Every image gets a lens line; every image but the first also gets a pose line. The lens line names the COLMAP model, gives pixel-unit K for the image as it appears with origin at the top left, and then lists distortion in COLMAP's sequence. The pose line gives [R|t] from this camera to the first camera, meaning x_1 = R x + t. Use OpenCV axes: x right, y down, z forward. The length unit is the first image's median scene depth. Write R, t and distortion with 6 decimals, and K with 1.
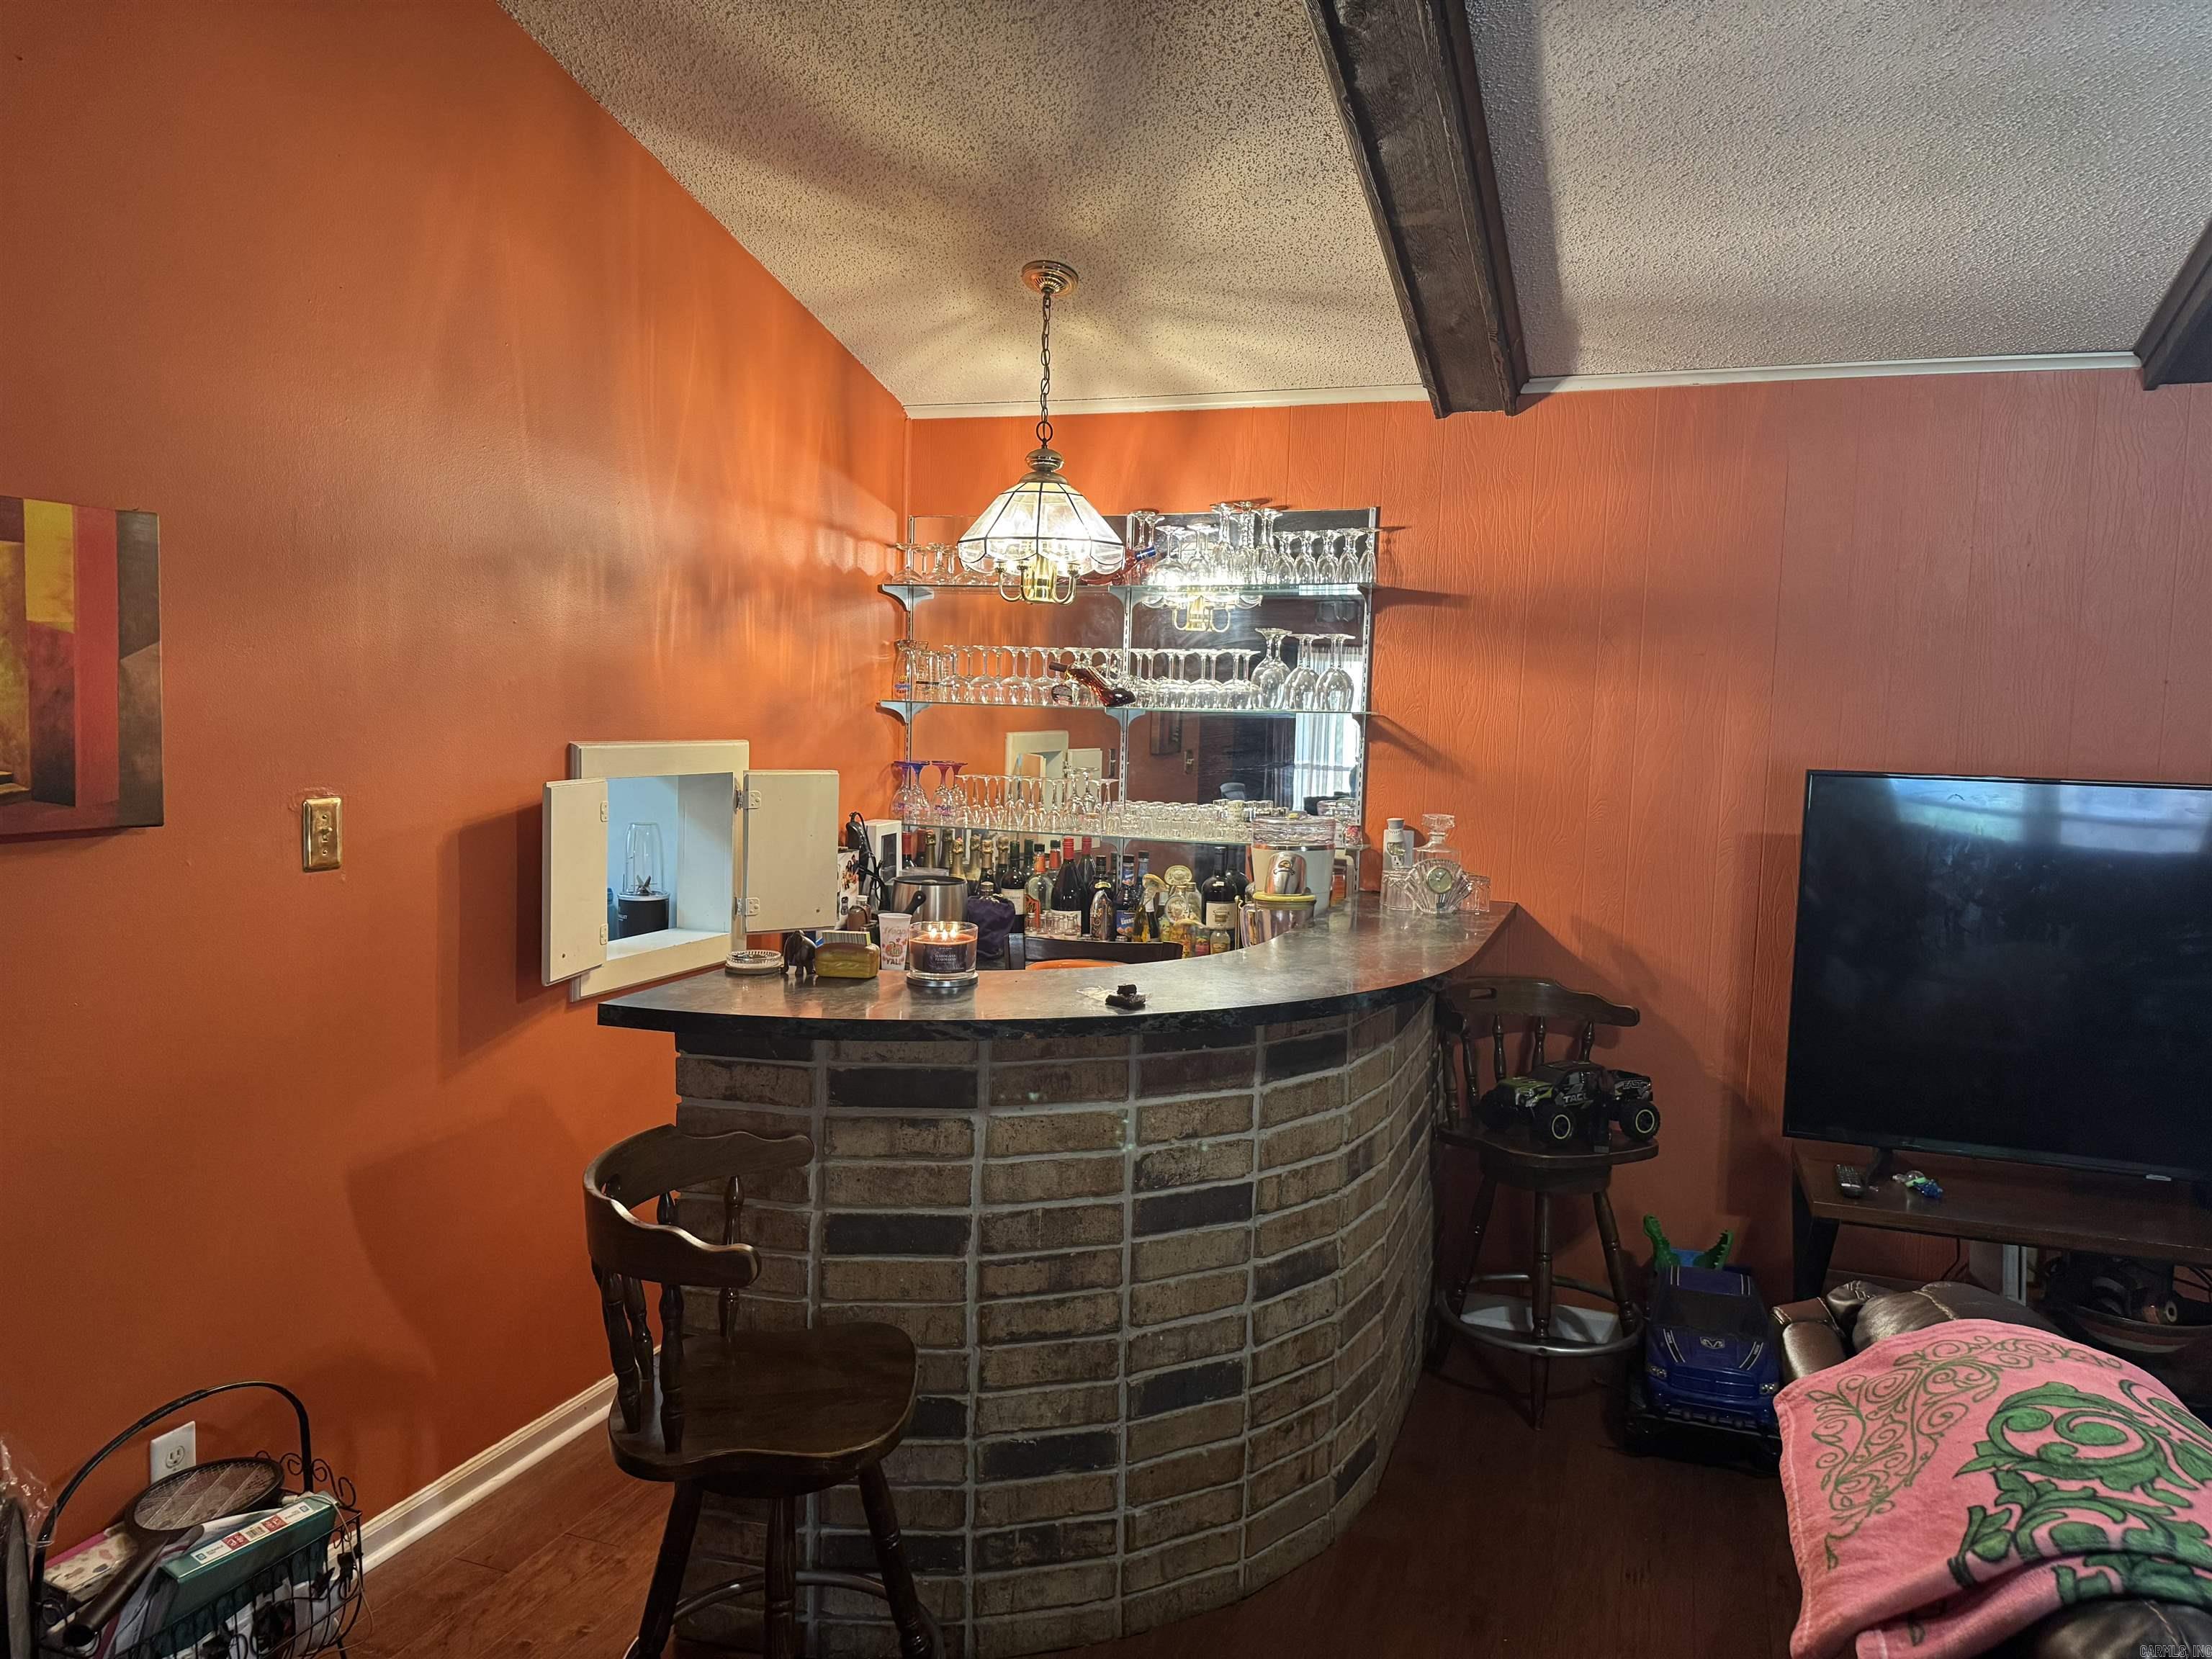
lens RADIAL K [[1536.4, 0, 1106.0], [0, 1536.4, 829.5], [0, 0, 1]] dist [0.121132, -0.147797]
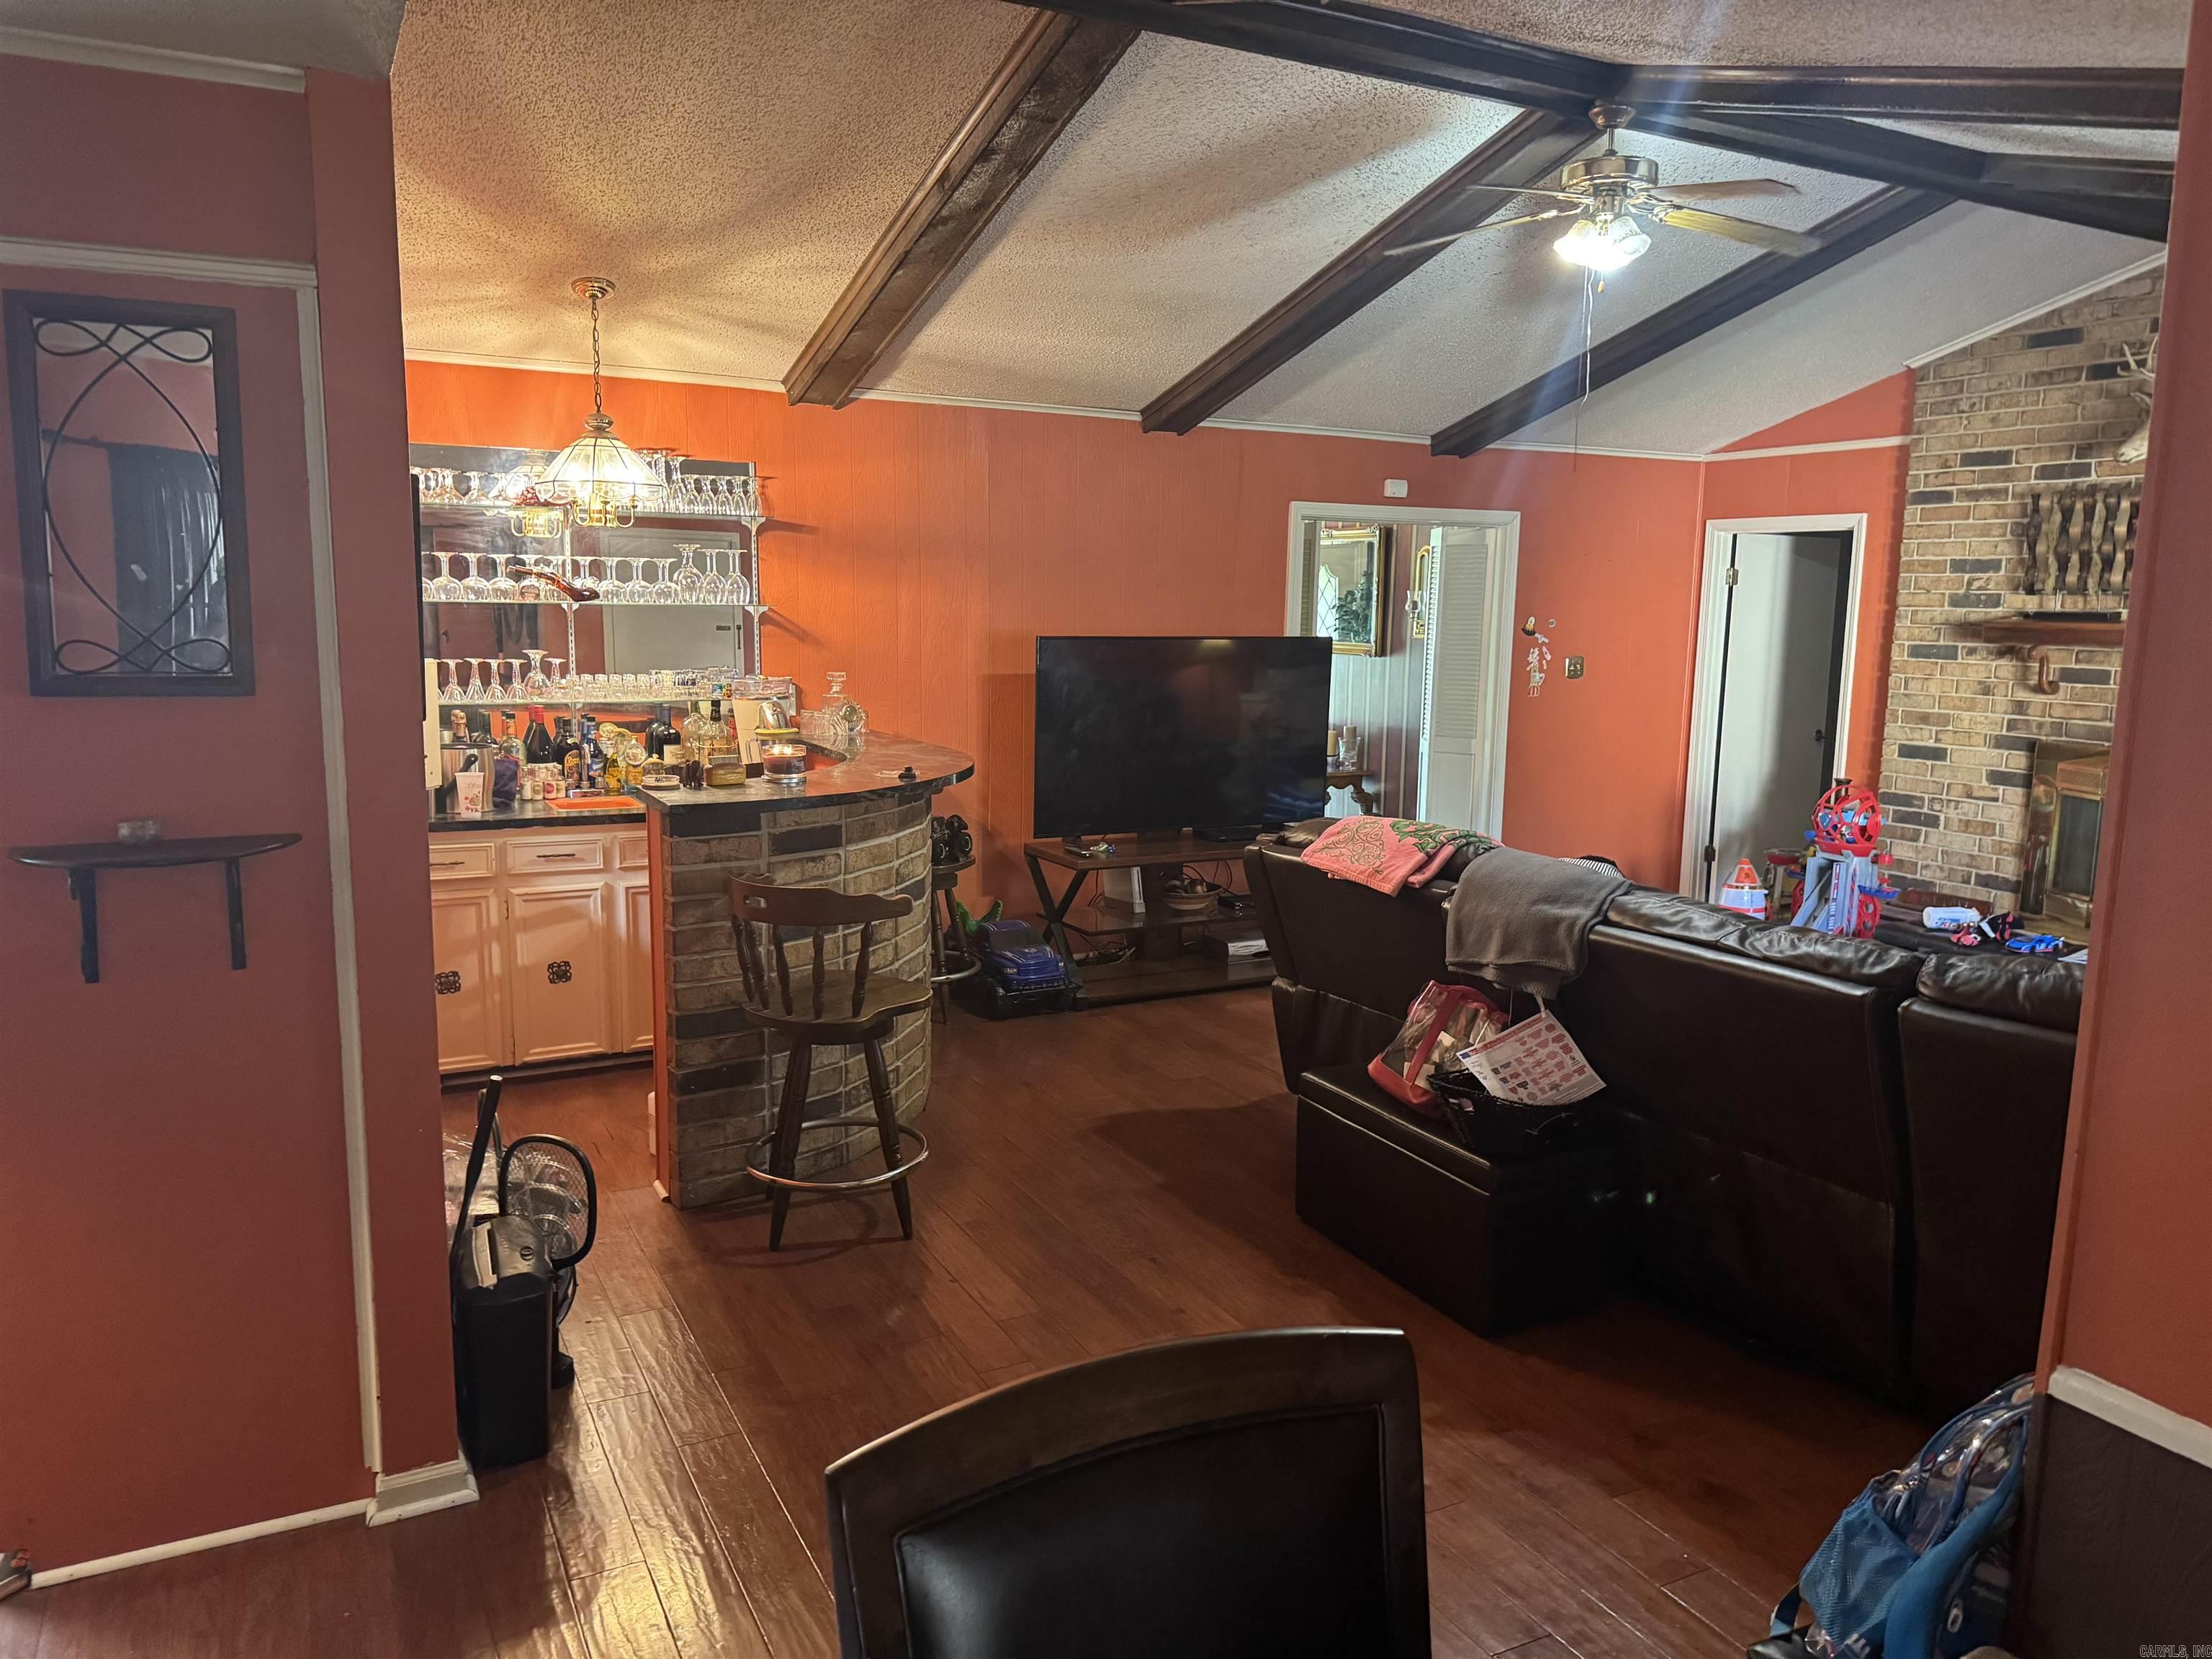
lens RADIAL K [[1536.4, 0, 1106.0], [0, 1536.4, 829.5], [0, 0, 1]] dist [0.121132, -0.147797]
pose [[0.678244, -0.124546, 0.724205, -0.753761], [0.064481, 0.991818, 0.110180, -0.006163], [-0.732002, -0.028031, 0.680726, -0.261204]]
